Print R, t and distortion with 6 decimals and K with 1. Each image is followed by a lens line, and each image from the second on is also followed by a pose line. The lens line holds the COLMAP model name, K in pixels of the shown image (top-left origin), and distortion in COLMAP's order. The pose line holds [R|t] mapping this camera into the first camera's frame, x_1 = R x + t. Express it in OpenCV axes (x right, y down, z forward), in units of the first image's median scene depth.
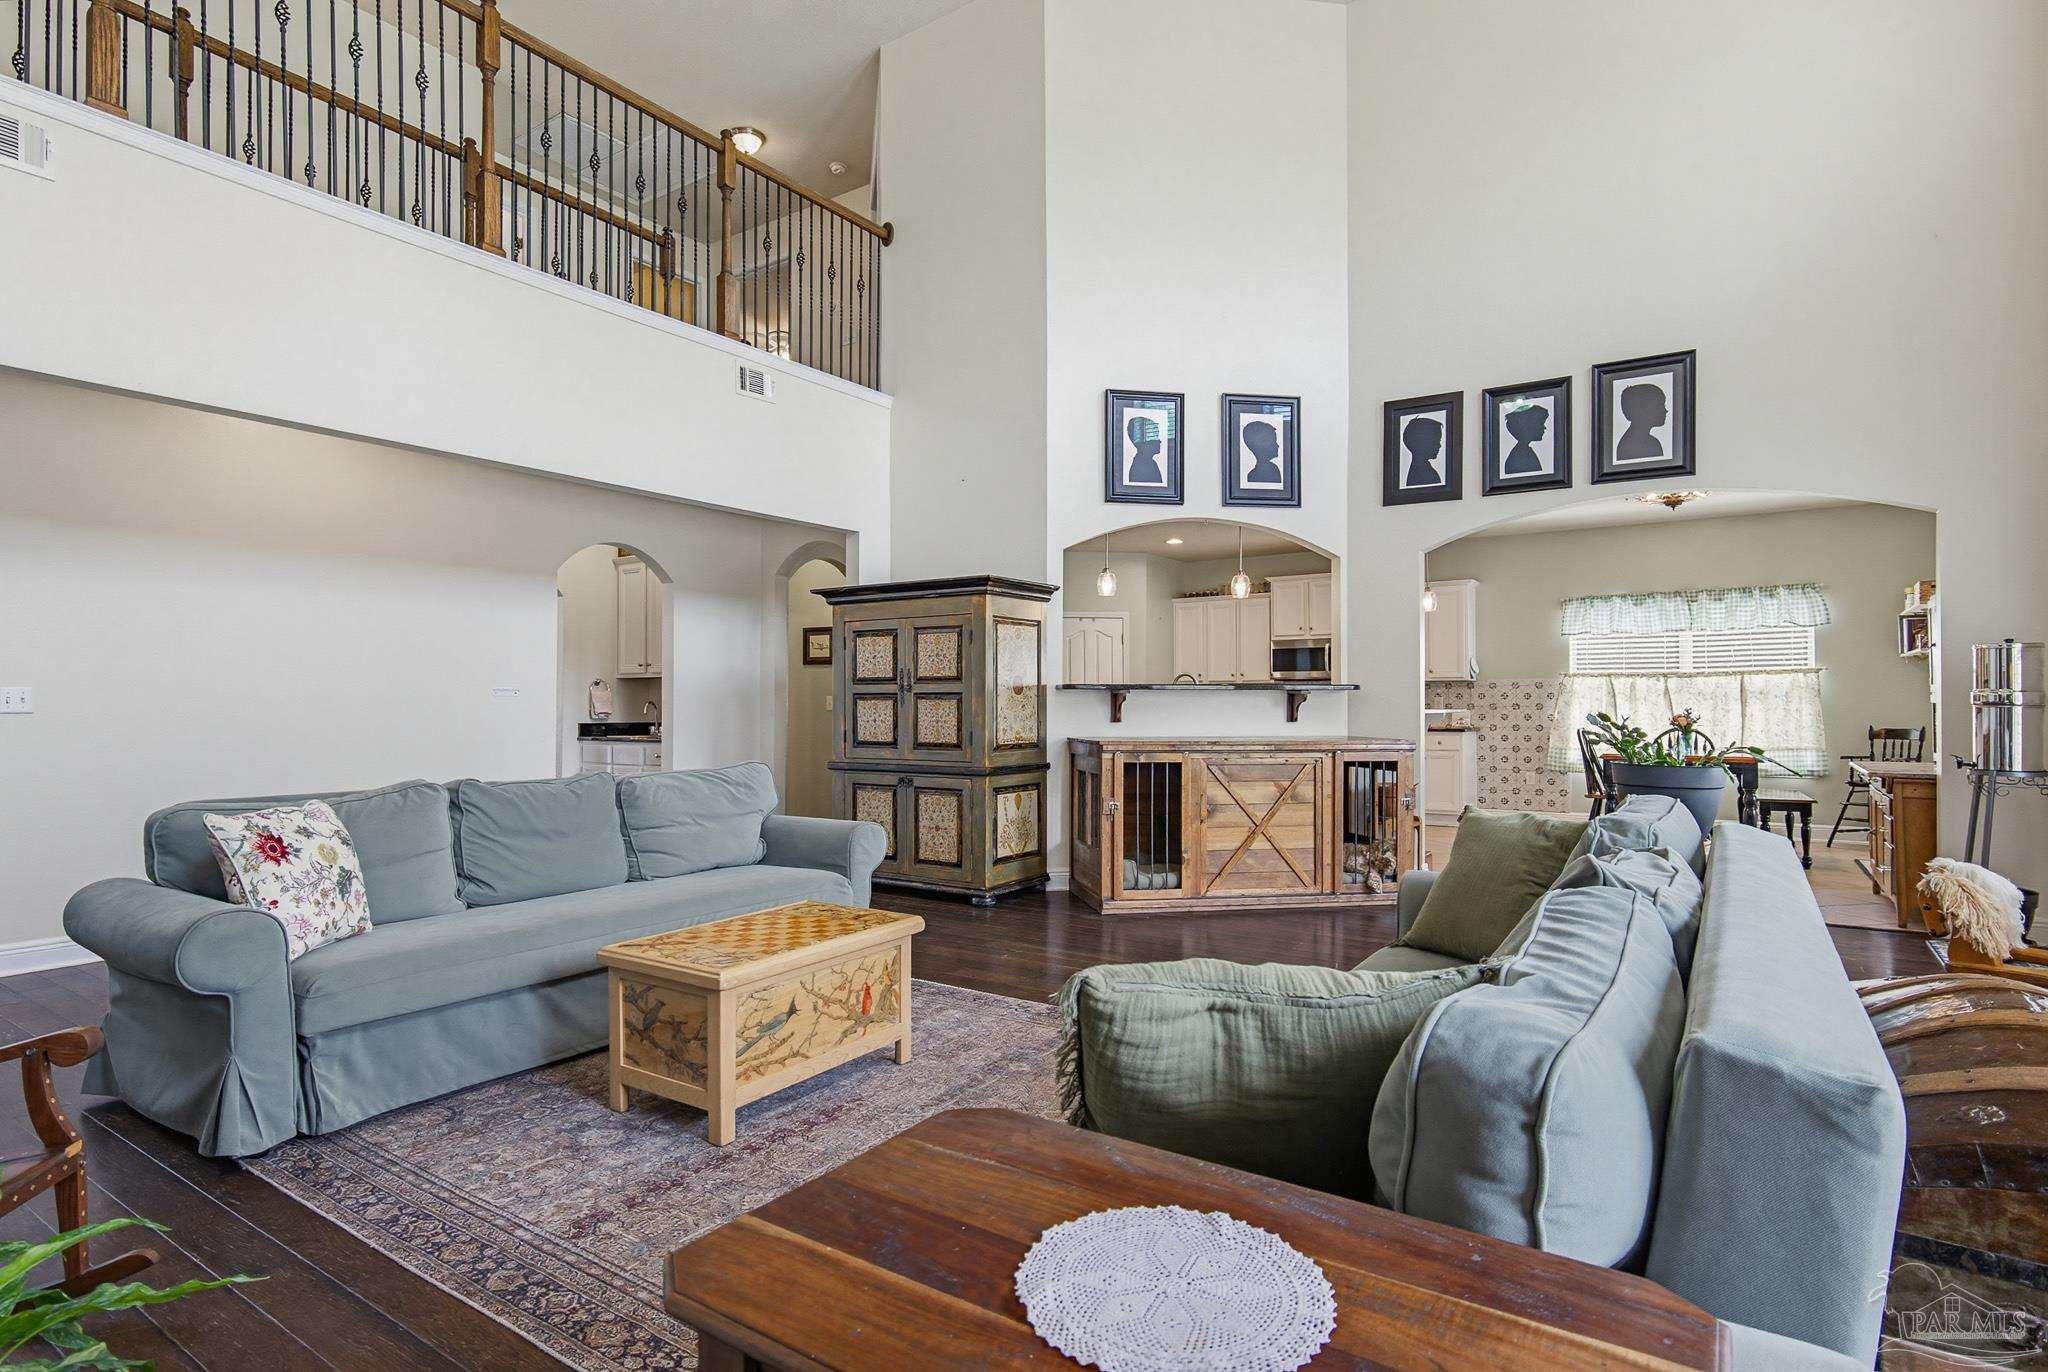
lens RADIAL K [[1045.5, 0, 1024.8], [0, 1045.5, 698.6], [0, 0, 1]] dist [0.005927, 0.000055]
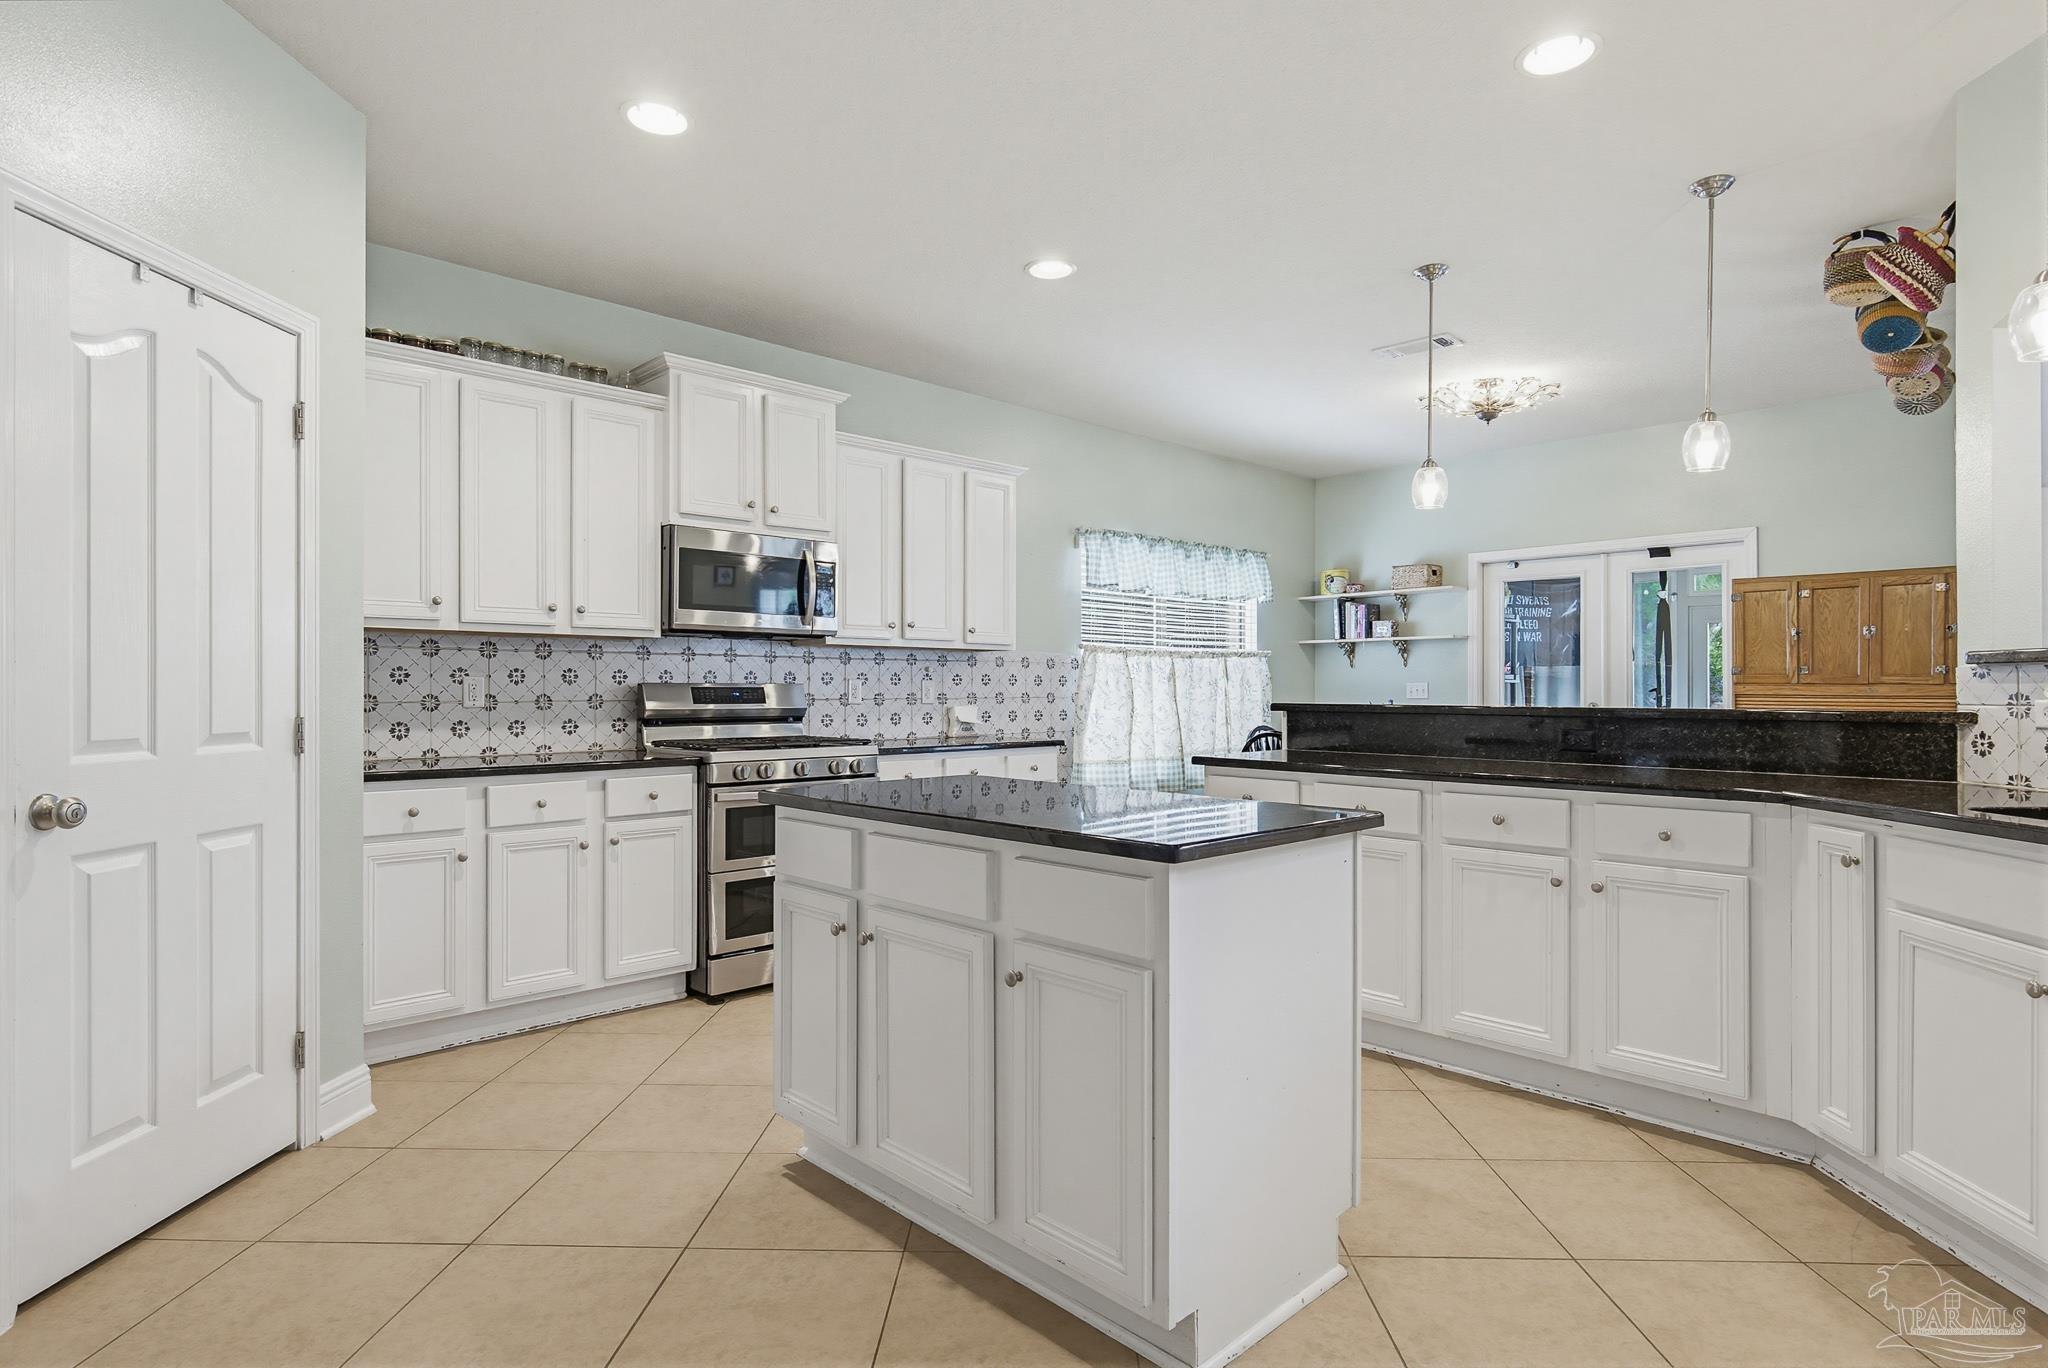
lens RADIAL K [[1088.0, 0, 1026.7], [0, 1088.0, 687.6], [0, 0, 1]] dist [-0.001039, -0.000024]
pose [[0.211197, 0.005810, 0.977426, -0.127357], [-0.010017, 0.999943, -0.003779, 0.003932], [-0.977392, -0.008993, 0.211243, 0.860900]]
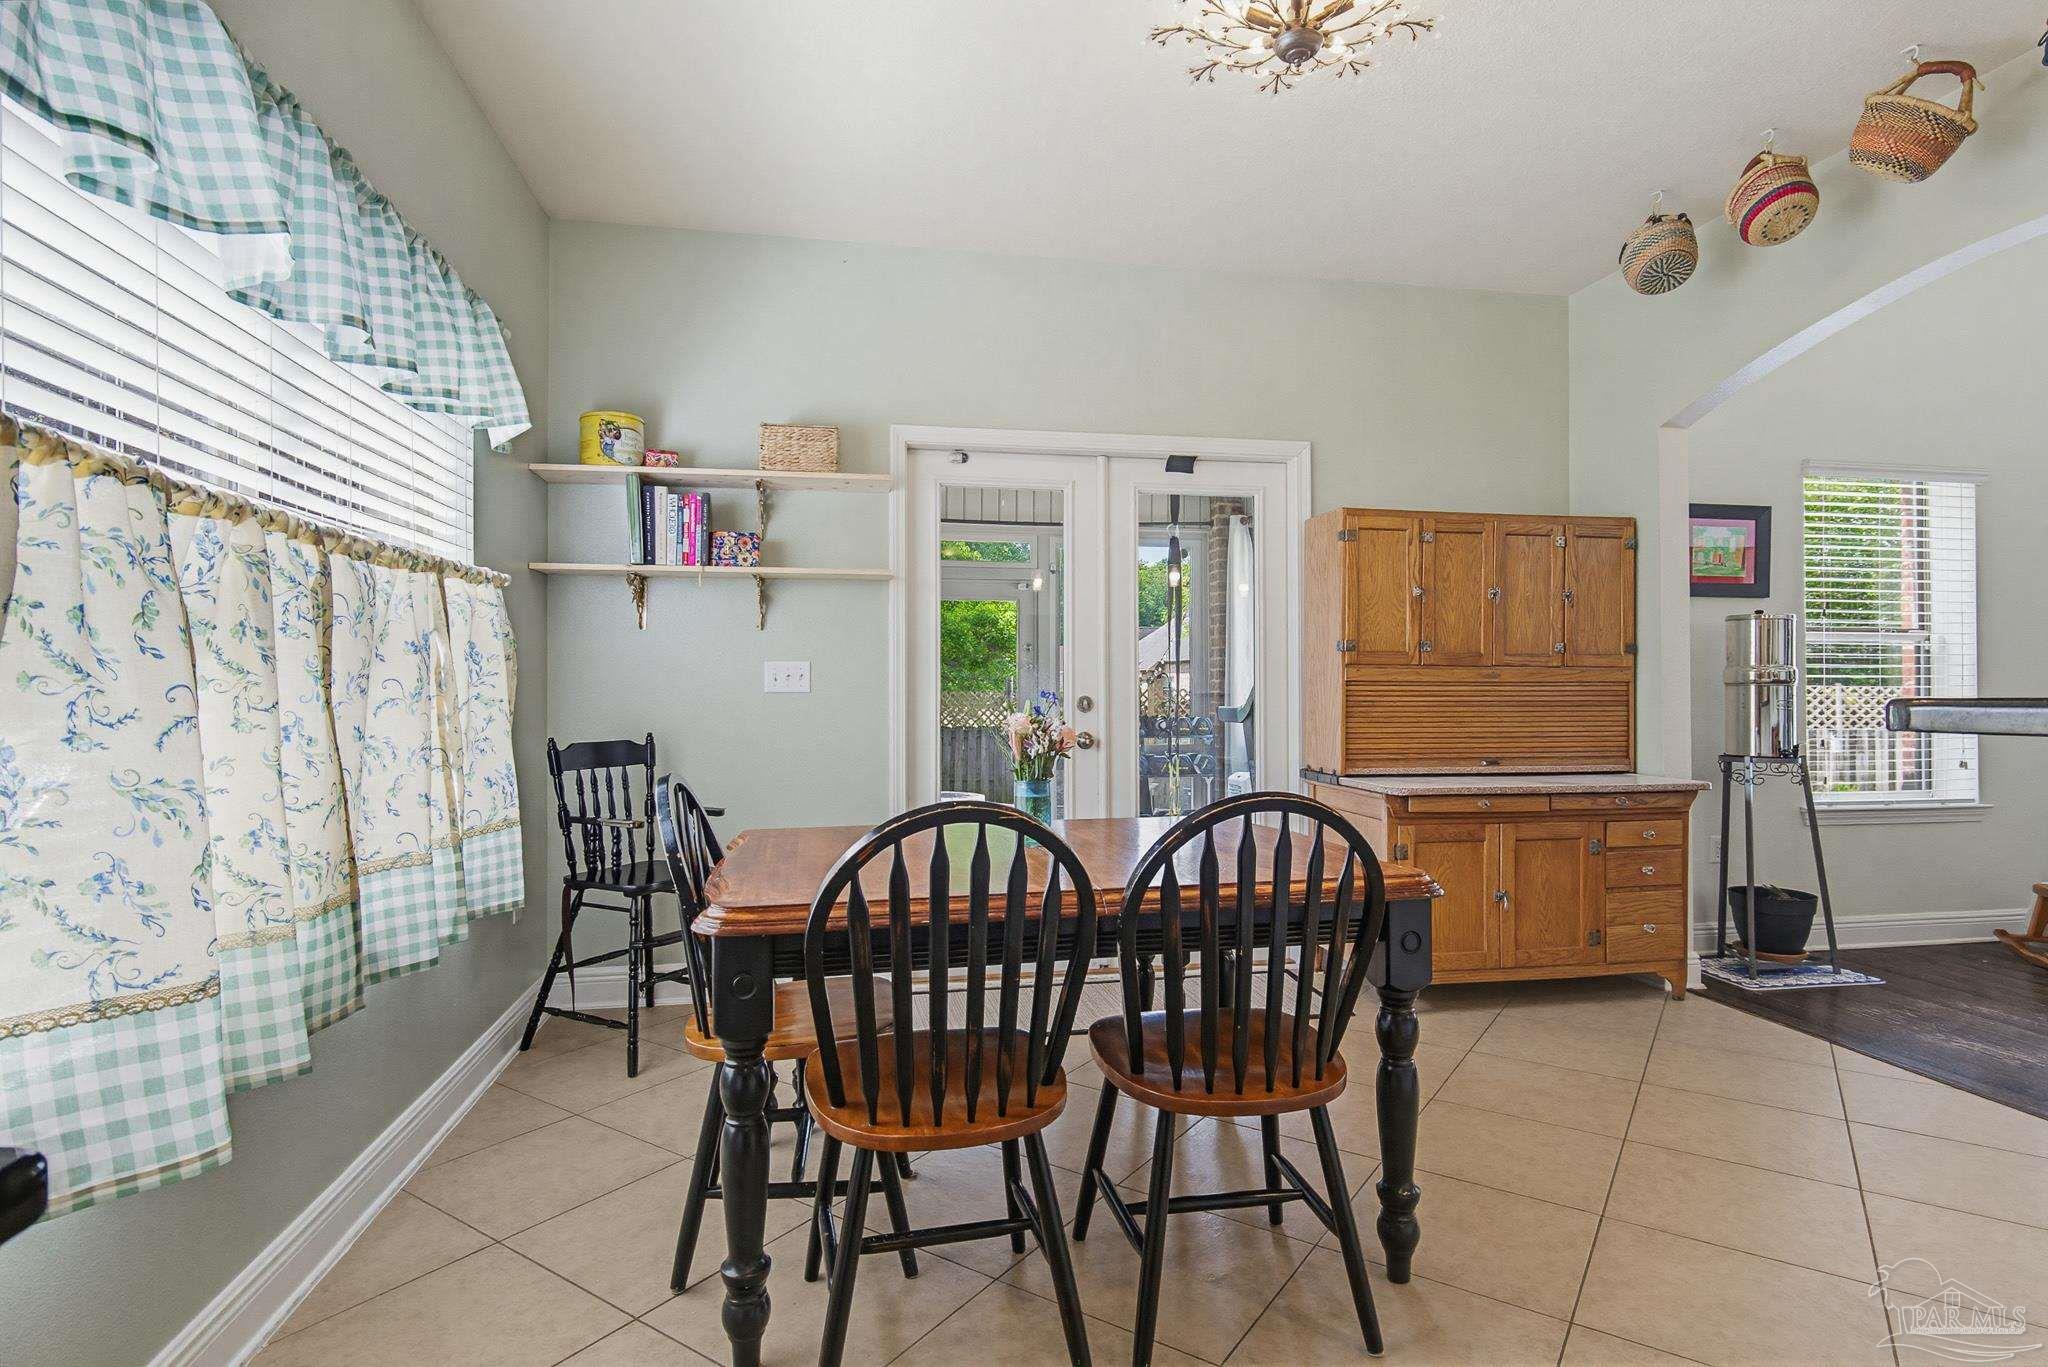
lens RADIAL K [[1045.5, 0, 1025.8], [0, 1045.5, 689.1], [0, 0, 1]] dist [0.005927, 0.000055]
pose [[-0.703703, 0.005543, 0.710473, 0.343843], [-0.001299, 0.999958, -0.009088, 0.007985], [-0.710493, -0.007318, -0.703666, 0.957902]]
